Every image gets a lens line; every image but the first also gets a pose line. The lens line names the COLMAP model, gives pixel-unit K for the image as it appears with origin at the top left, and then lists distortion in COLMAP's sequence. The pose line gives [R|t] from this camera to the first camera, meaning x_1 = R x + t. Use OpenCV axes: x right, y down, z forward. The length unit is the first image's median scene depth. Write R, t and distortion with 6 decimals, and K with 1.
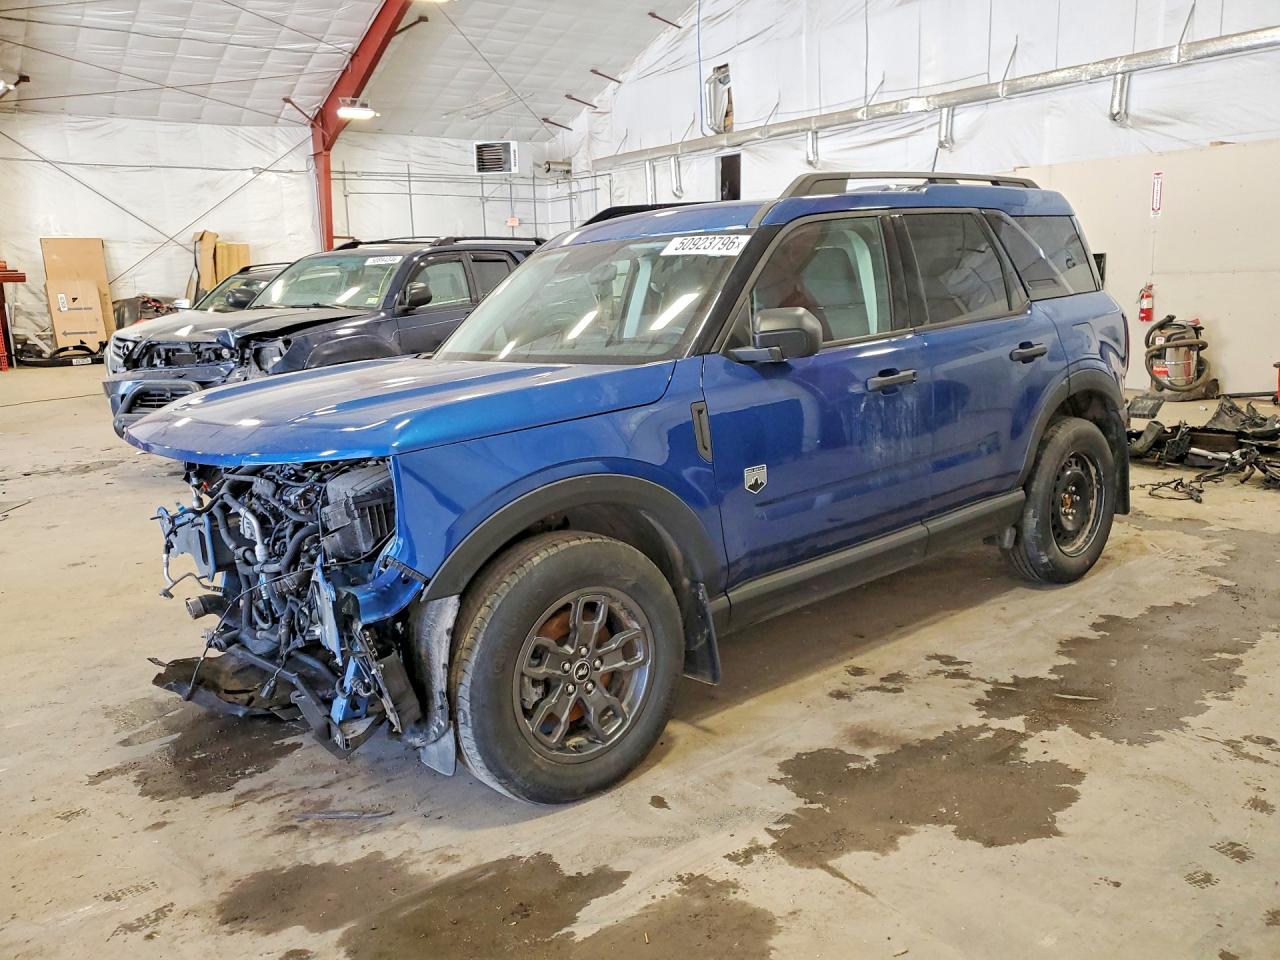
lens RADIAL K [[1040.9, 0, 649.4], [0, 1040.9, 484.0], [0, 0, 1]] dist [0.022312, 0.005663]
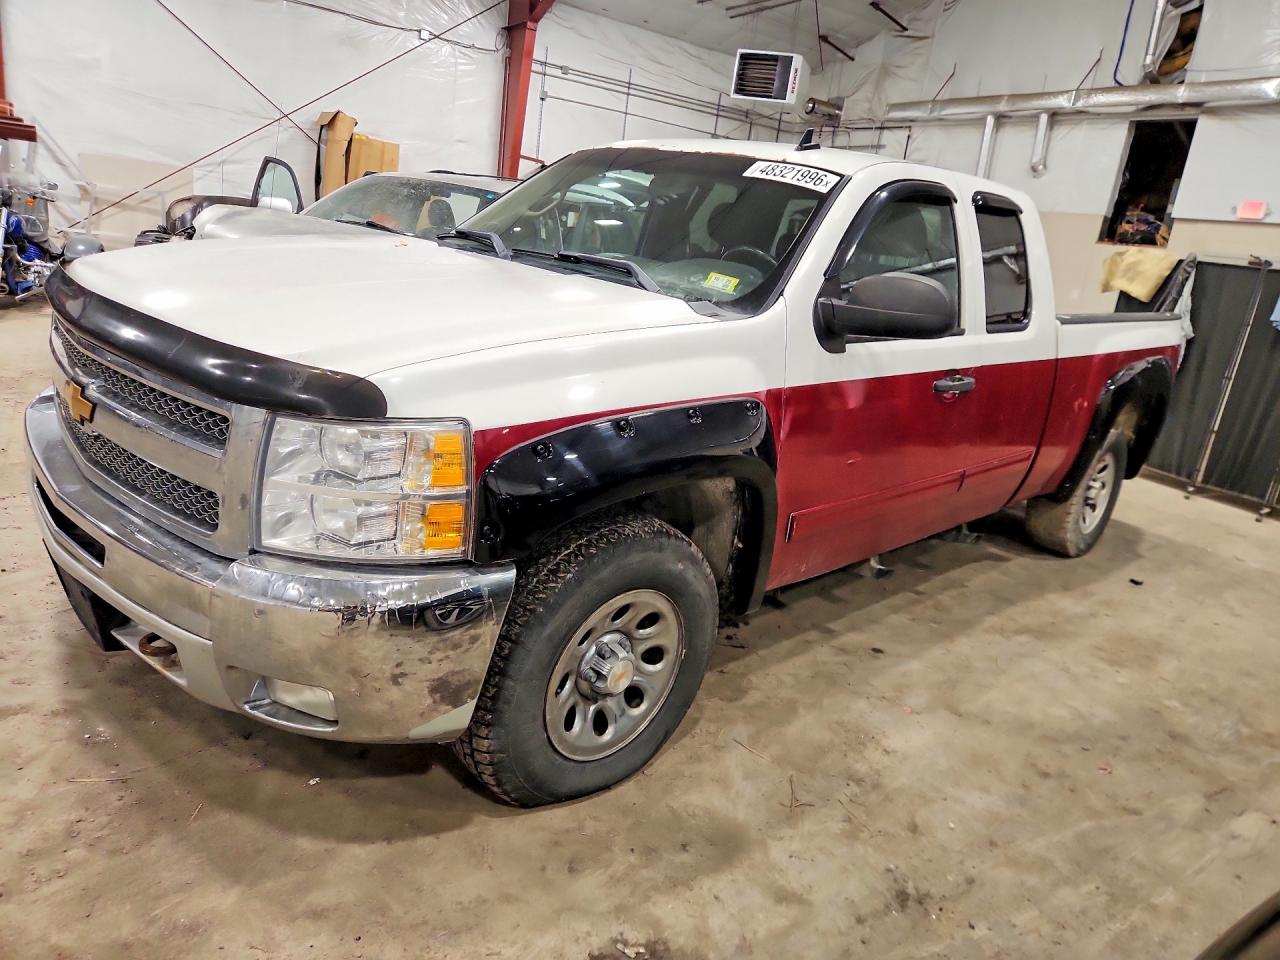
lens RADIAL K [[838.6, 0, 649.6], [0, 838.6, 467.5], [0, 0, 1]] dist [0.064712, -0.043355]
pose [[0.986773, 0.162111, -0.000142, -0.188179], [-0.161734, 0.984540, 0.067250, -0.085979], [0.011042, -0.066338, 0.997736, 0.436472]]
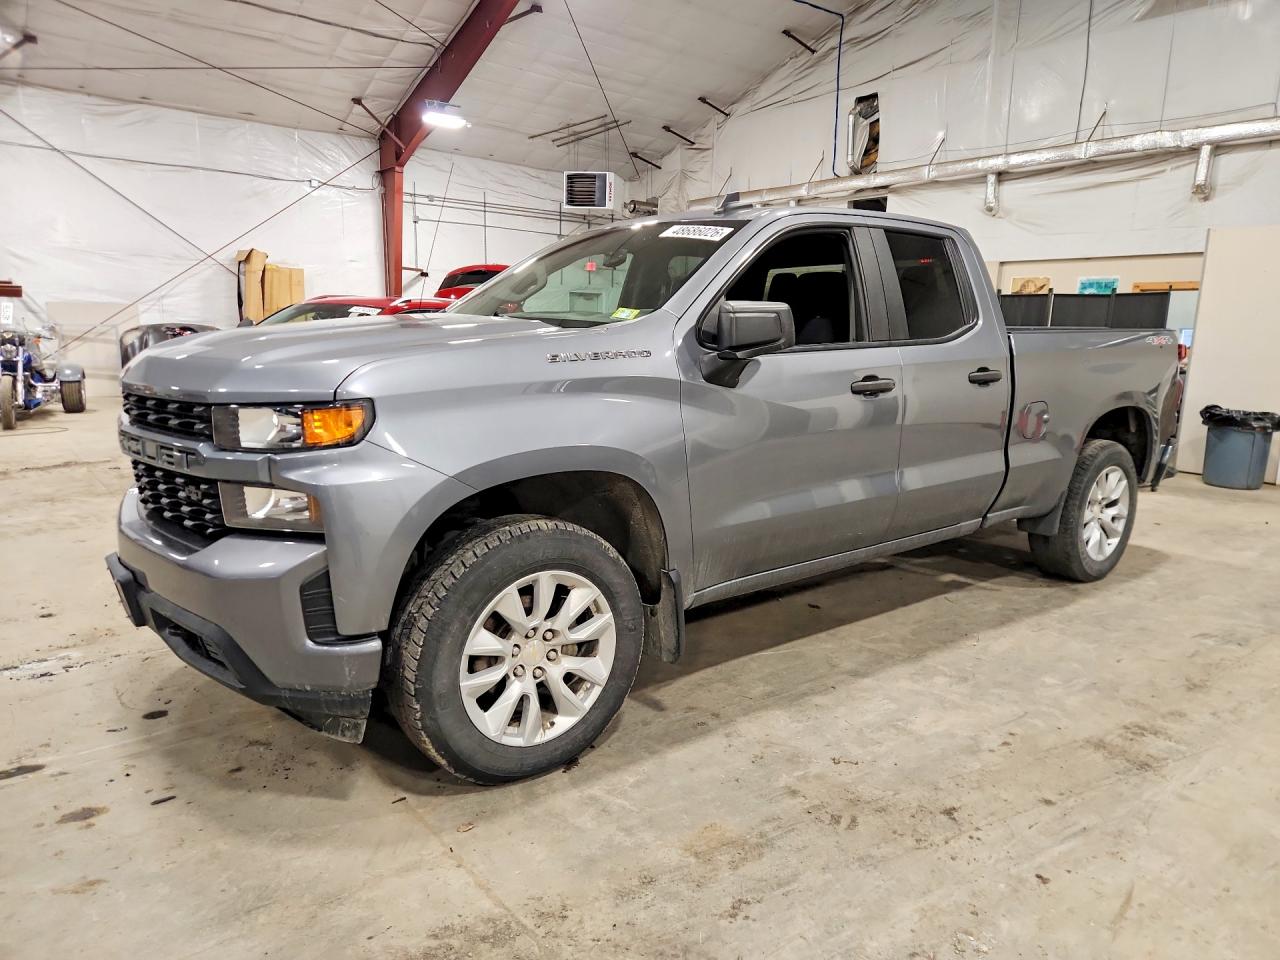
lens RADIAL K [[846.4, 0, 647.9], [0, 846.4, 493.8], [0, 0, 1]] dist [0.089619, -0.066142]
pose [[0.996615, 0.039083, 0.072332, -0.144464], [-0.038910, 0.999235, -0.003808, -0.052862], [-0.072425, 0.000981, 0.997373, 0.273406]]
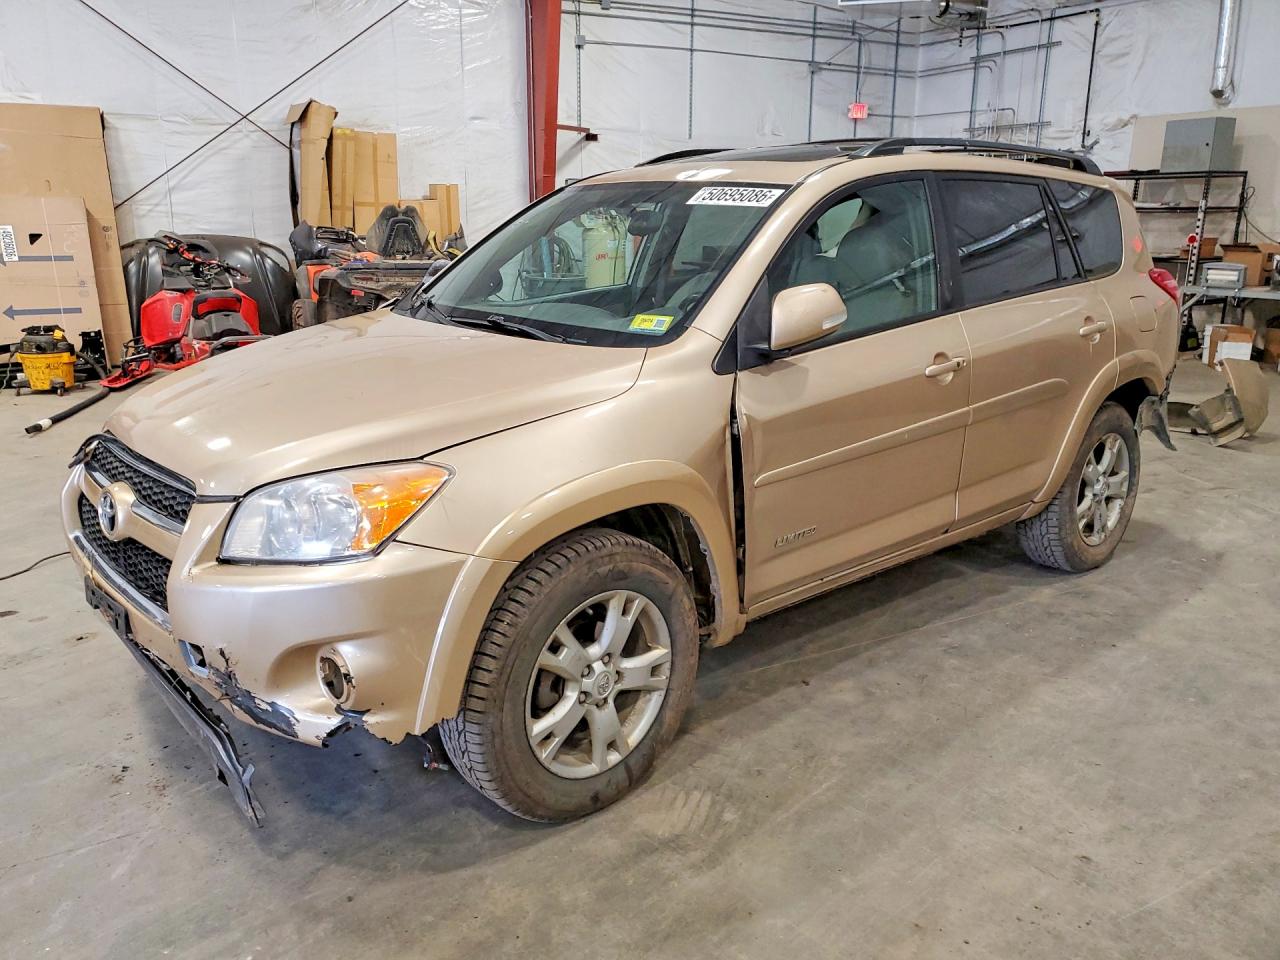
lens RADIAL K [[963.1, 0, 636.7], [0, 963.1, 460.4], [0, 0, 1]] dist [0.000711, 0.037232]
pose [[0.993300, 0.059191, -0.099250, -0.212663], [-0.052839, 0.996455, 0.065459, -0.109367], [0.102773, -0.059777, 0.992907, 0.541750]]
